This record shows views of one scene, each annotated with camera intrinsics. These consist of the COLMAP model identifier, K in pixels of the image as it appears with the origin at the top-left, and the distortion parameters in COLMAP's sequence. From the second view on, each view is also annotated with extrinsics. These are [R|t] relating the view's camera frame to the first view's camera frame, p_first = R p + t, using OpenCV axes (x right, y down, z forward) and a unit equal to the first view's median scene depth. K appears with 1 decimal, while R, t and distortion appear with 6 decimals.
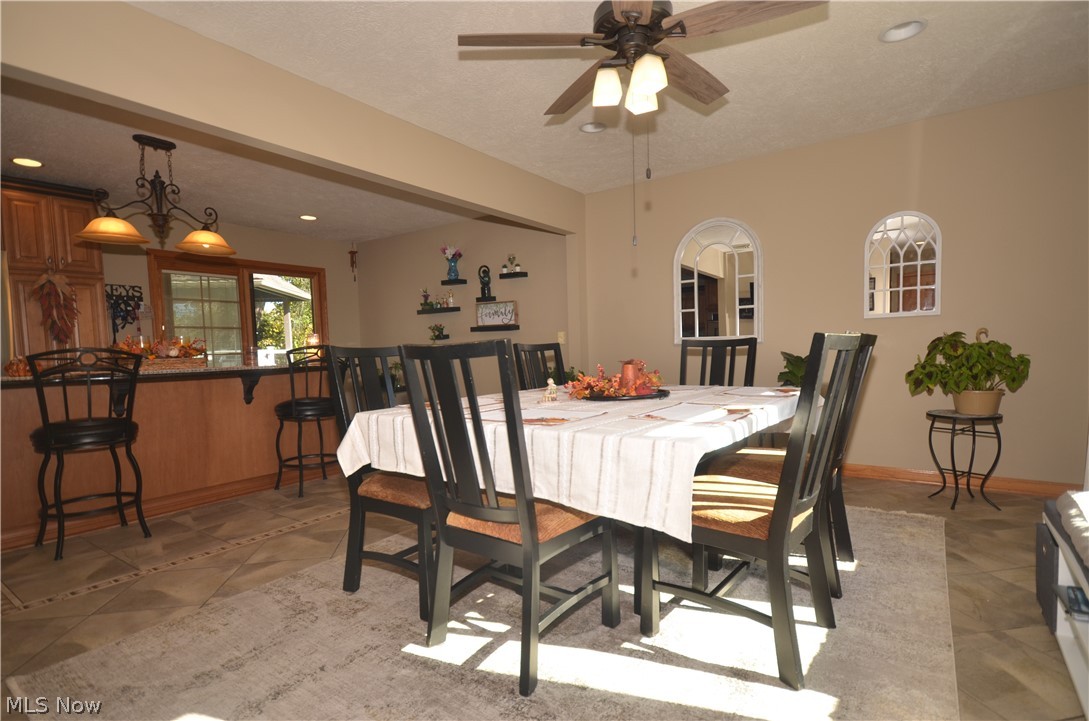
lens RADIAL K [[535.5, 0, 552.3], [0, 535.5, 381.8], [0, 0, 1]] dist [-0.000786, -0.000126]
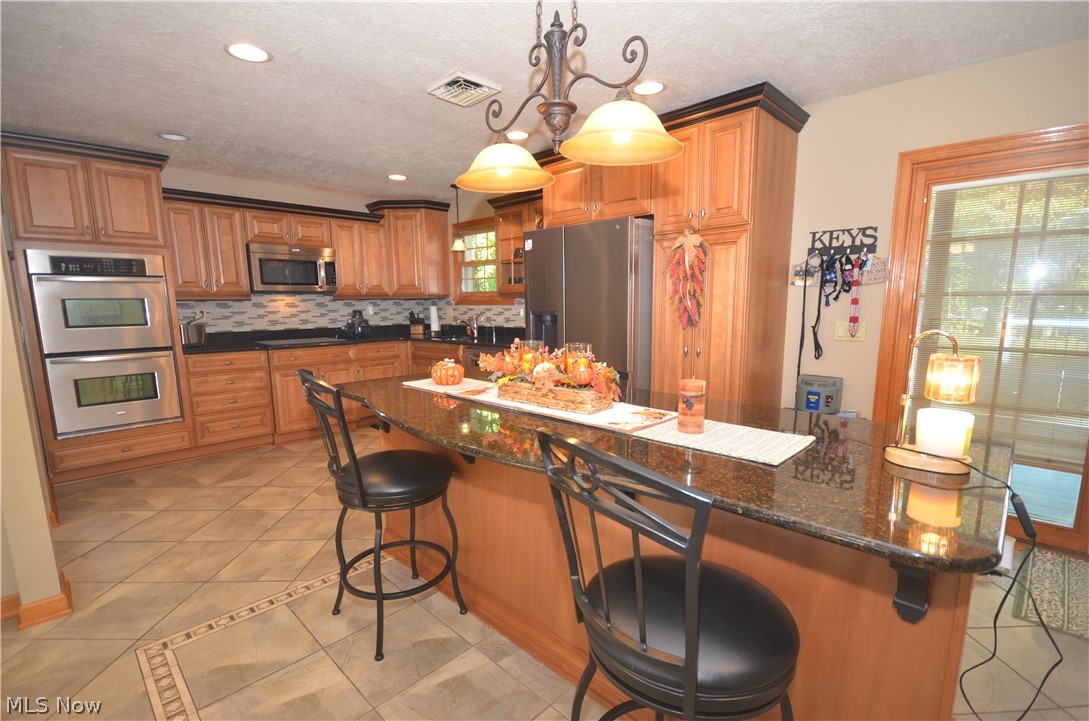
lens RADIAL K [[493.0, 0, 543.5], [0, 493.0, 379.3], [0, 0, 1]] dist [0.009950, -0.006462]
pose [[-0.165236, 0.184057, -0.968927, -0.193518], [-0.051570, 0.979475, 0.194855, -0.127295], [0.984905, 0.082165, -0.152353, 0.925232]]
